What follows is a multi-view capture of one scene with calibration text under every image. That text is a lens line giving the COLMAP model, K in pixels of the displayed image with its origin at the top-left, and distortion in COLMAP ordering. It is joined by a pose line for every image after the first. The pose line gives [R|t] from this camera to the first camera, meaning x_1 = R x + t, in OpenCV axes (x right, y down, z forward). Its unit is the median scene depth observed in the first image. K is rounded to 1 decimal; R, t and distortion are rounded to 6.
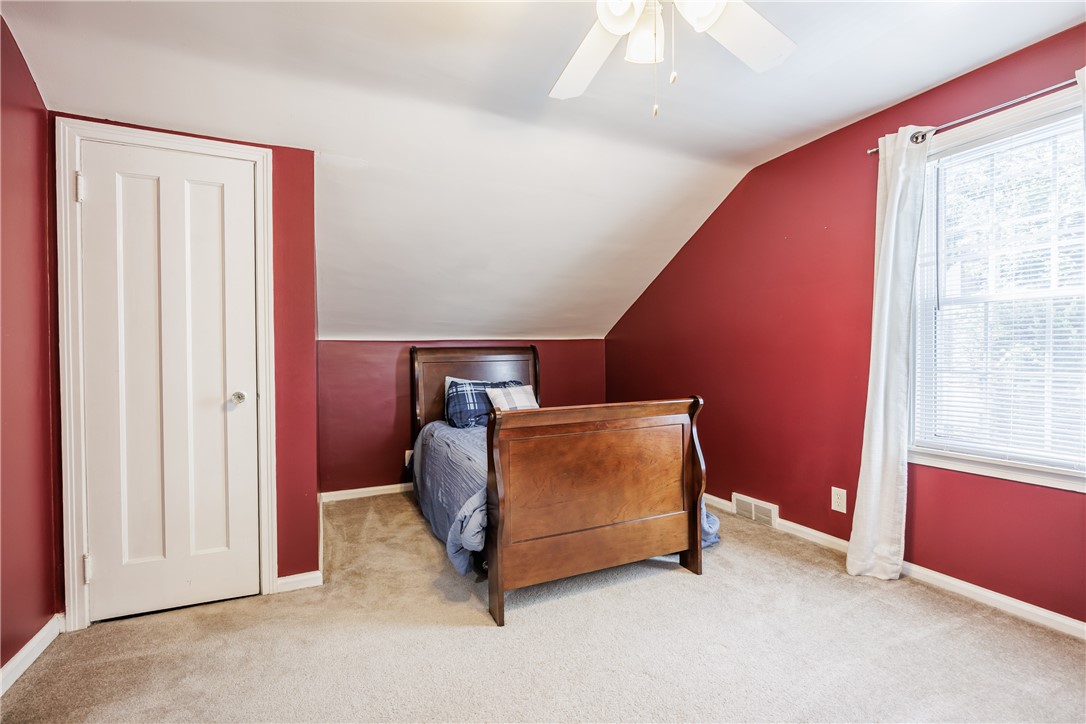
lens RADIAL K [[492.2, 0, 544.6], [0, 492.2, 360.6], [0, 0, 1]] dist [-0.008200, 0.000516]
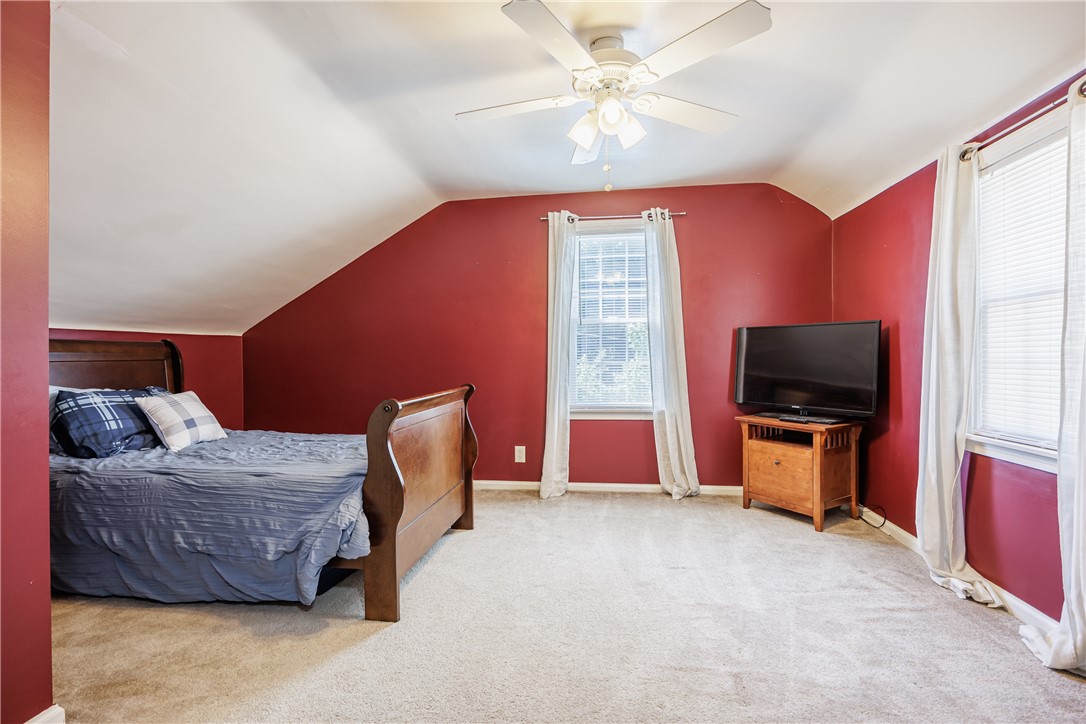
lens RADIAL K [[492.2, 0, 544.6], [0, 492.2, 360.6], [0, 0, 1]] dist [-0.008200, 0.000516]
pose [[0.541539, -0.001662, 0.840674, -0.619179], [0.014069, 0.999876, -0.007087, 0.024619], [-0.840558, 0.015666, 0.541495, 0.174938]]
